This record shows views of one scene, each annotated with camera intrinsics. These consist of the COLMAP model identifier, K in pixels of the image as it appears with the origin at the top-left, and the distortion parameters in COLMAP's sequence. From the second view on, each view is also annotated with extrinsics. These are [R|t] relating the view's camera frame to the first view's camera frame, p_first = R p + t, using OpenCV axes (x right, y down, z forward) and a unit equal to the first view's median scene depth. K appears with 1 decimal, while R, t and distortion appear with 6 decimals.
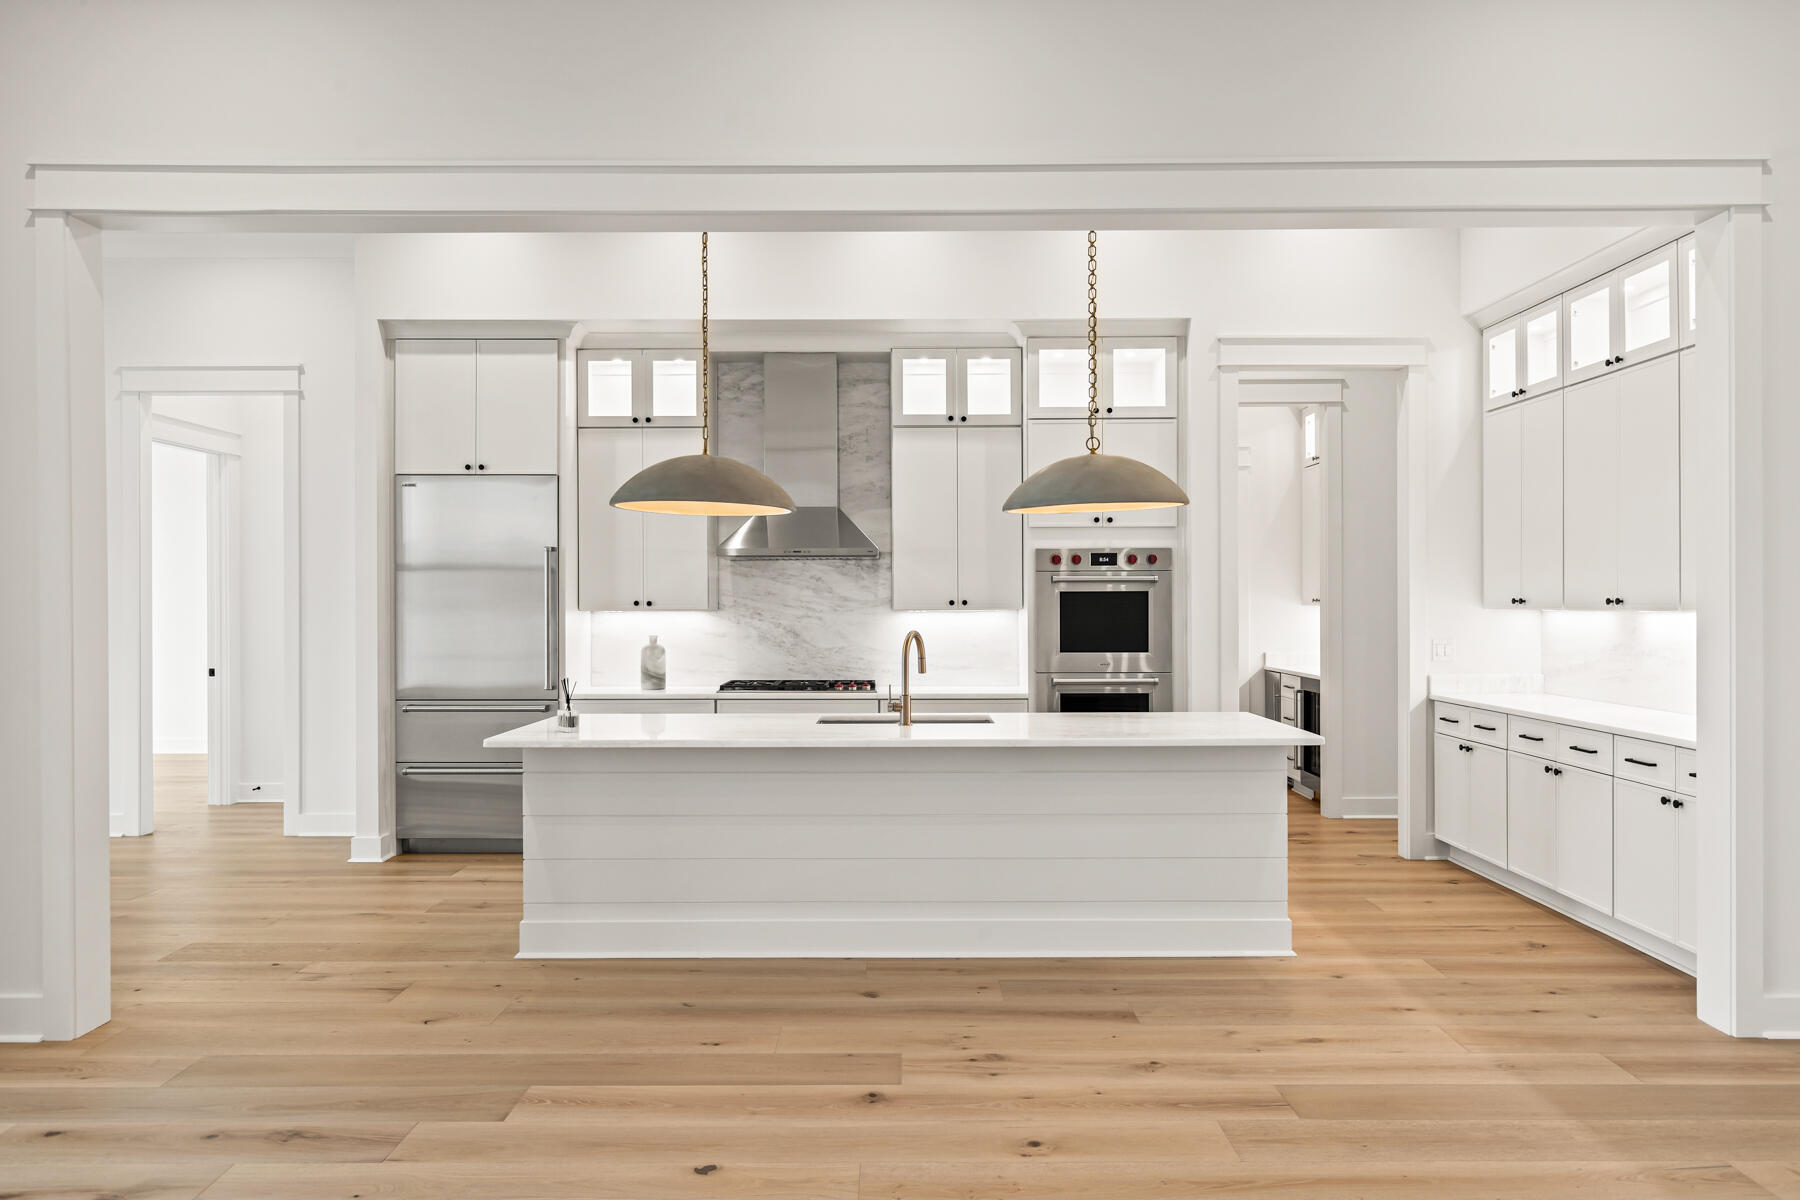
lens RADIAL K [[1283.1, 0, 889.9], [0, 1283.1, 607.4], [0, 0, 1]] dist [0.004445, -0.001890]
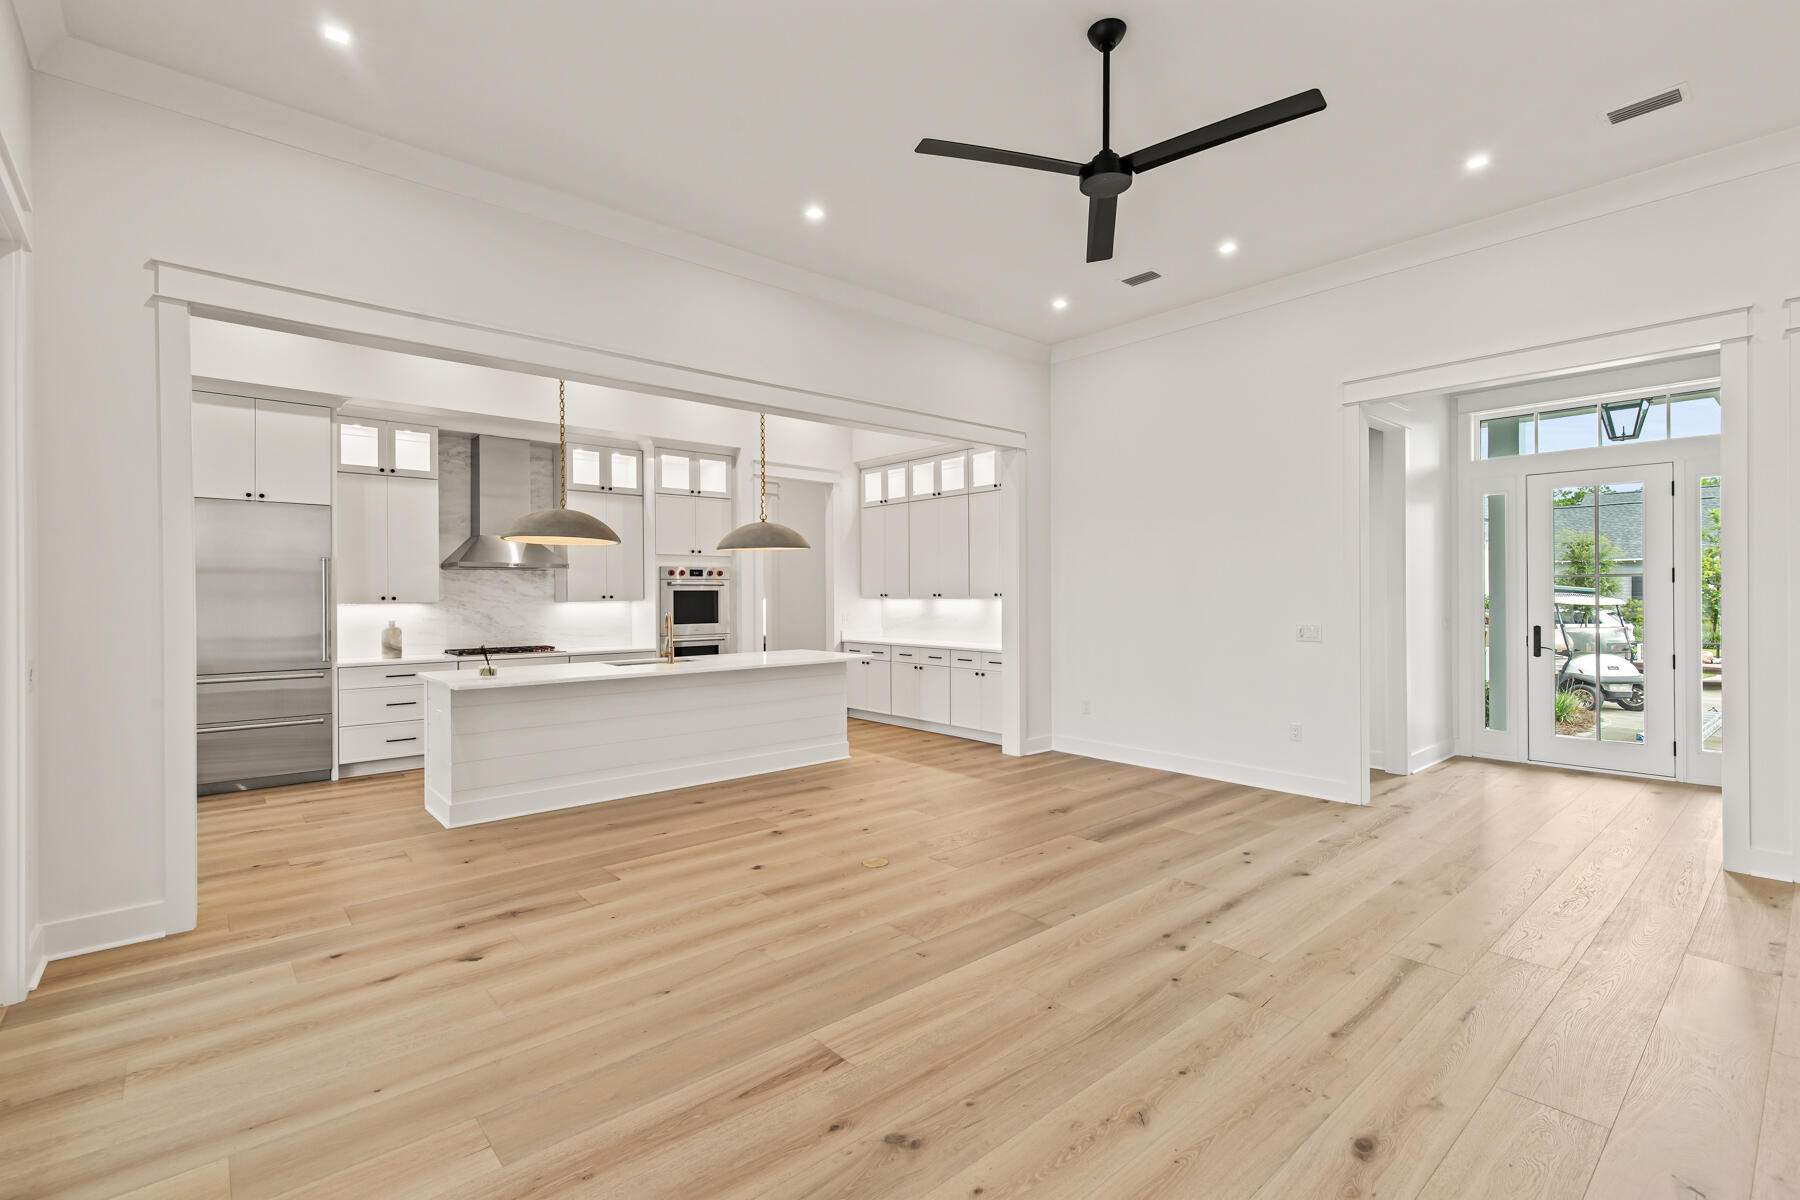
lens RADIAL K [[812.3, 0, 907.1], [0, 812.3, 601.2], [0, 0, 1]] dist [0.006120, -0.000808]
pose [[0.747072, -0.007169, 0.664705, -0.380328], [0.006549, 0.999973, 0.003424, 0.000745], [-0.664711, 0.001795, 0.747098, -0.068426]]
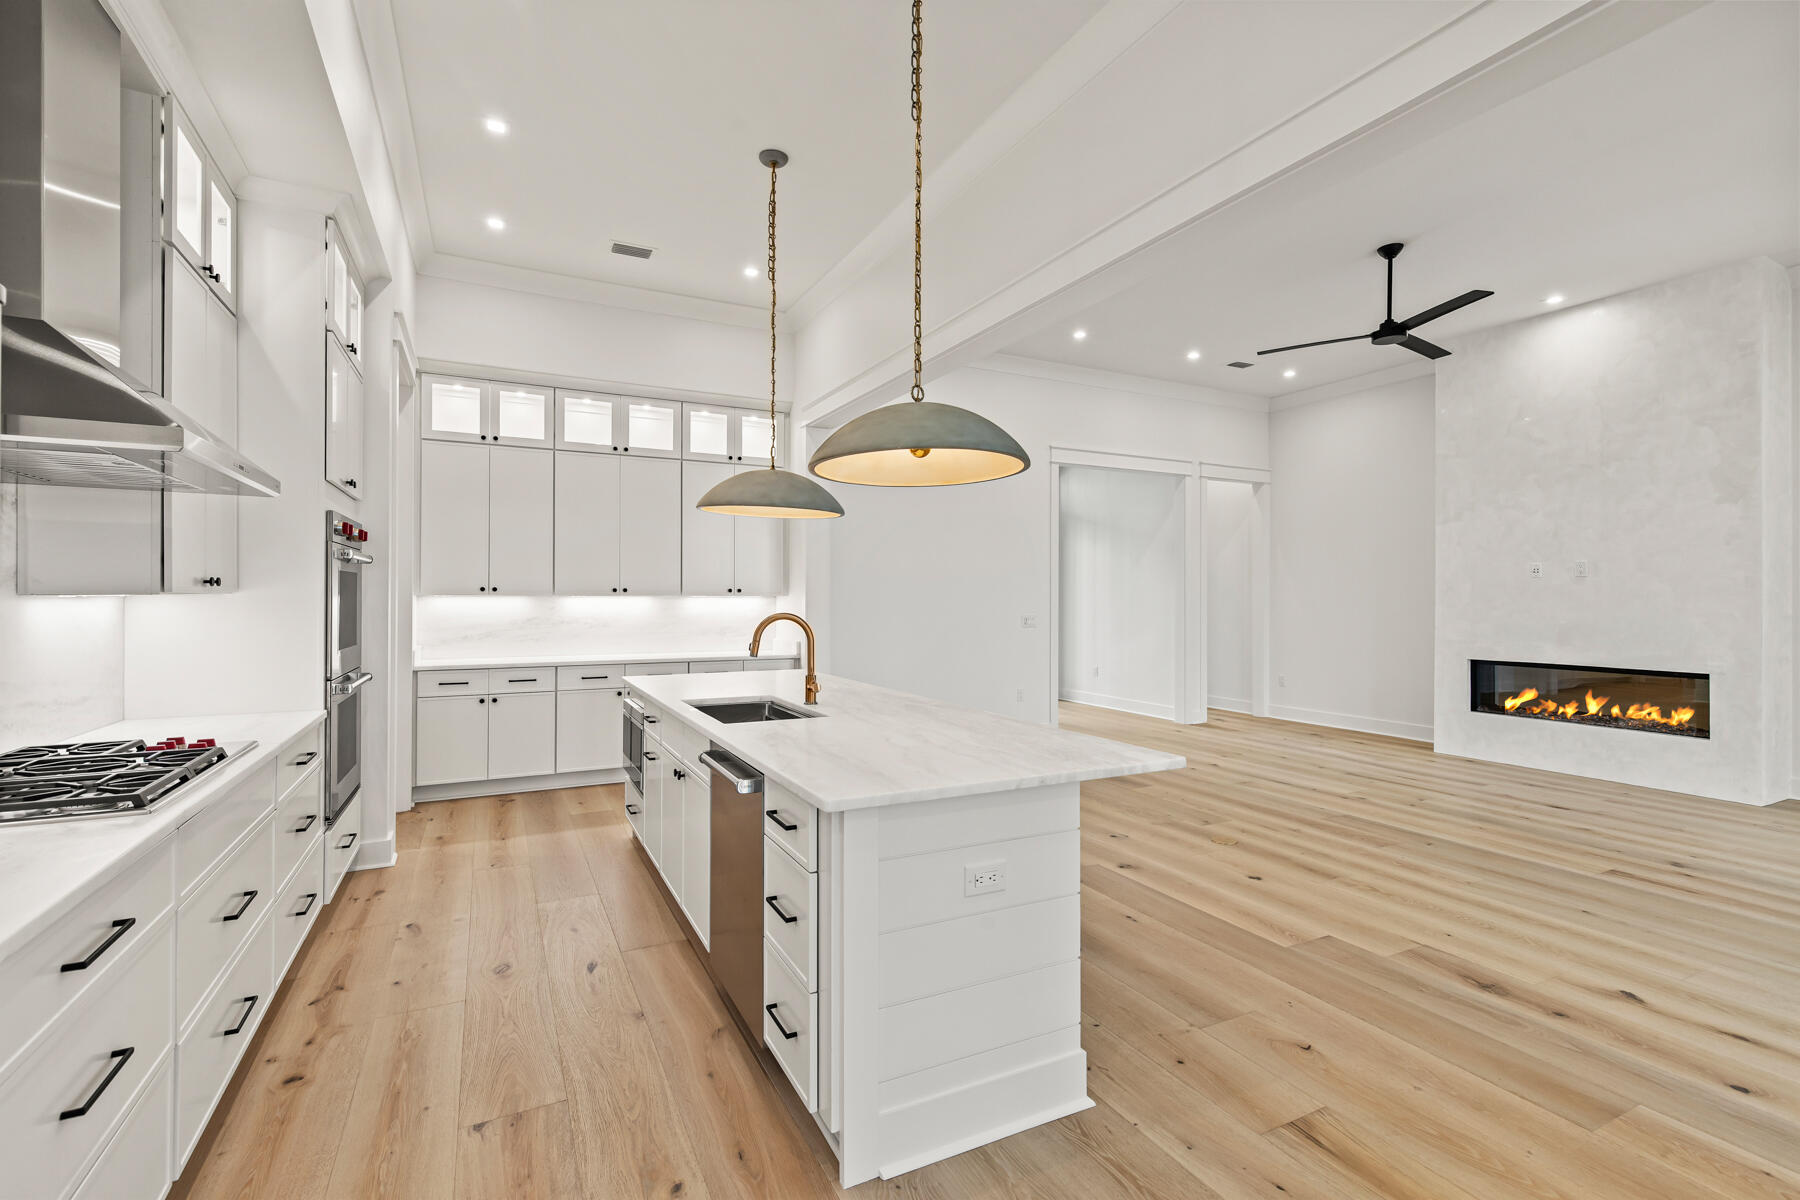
lens RADIAL K [[817.0, 0, 907.3], [0, 817.0, 595.8], [0, 0, 1]] dist [0.005526, 0.000433]
pose [[-0.463009, 0.003507, 0.886347, -0.453362], [0.004107, 0.999990, -0.001811, 0.004701], [-0.886344, 0.002802, -0.463019, 0.927049]]
